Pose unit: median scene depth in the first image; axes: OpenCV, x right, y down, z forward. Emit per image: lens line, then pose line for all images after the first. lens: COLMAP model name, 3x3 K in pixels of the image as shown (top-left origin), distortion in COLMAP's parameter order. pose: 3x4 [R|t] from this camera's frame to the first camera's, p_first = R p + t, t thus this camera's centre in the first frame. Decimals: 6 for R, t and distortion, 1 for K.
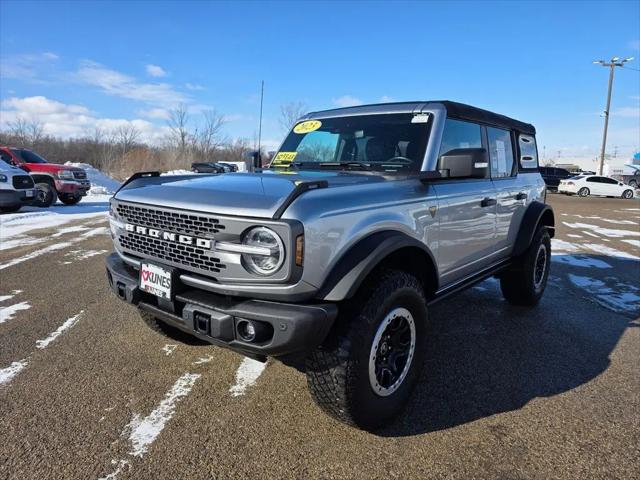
lens RADIAL K [[435.5, 0, 323.5], [0, 435.5, 241.4], [0, 0, 1]] dist [0.056198, -0.046806]
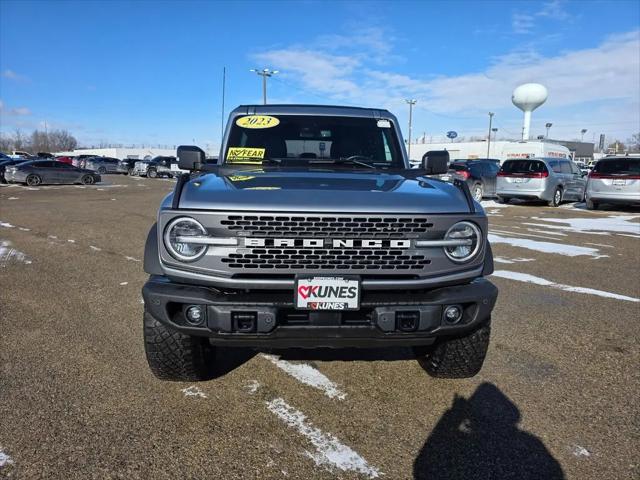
lens RADIAL K [[435.5, 0, 323.5], [0, 435.5, 241.4], [0, 0, 1]] dist [0.056198, -0.046806]
pose [[0.717538, -0.123847, 0.685420, -0.875533], [0.109681, 0.991878, 0.064400, -0.068886], [-0.687829, 0.028968, 0.725294, 0.306634]]
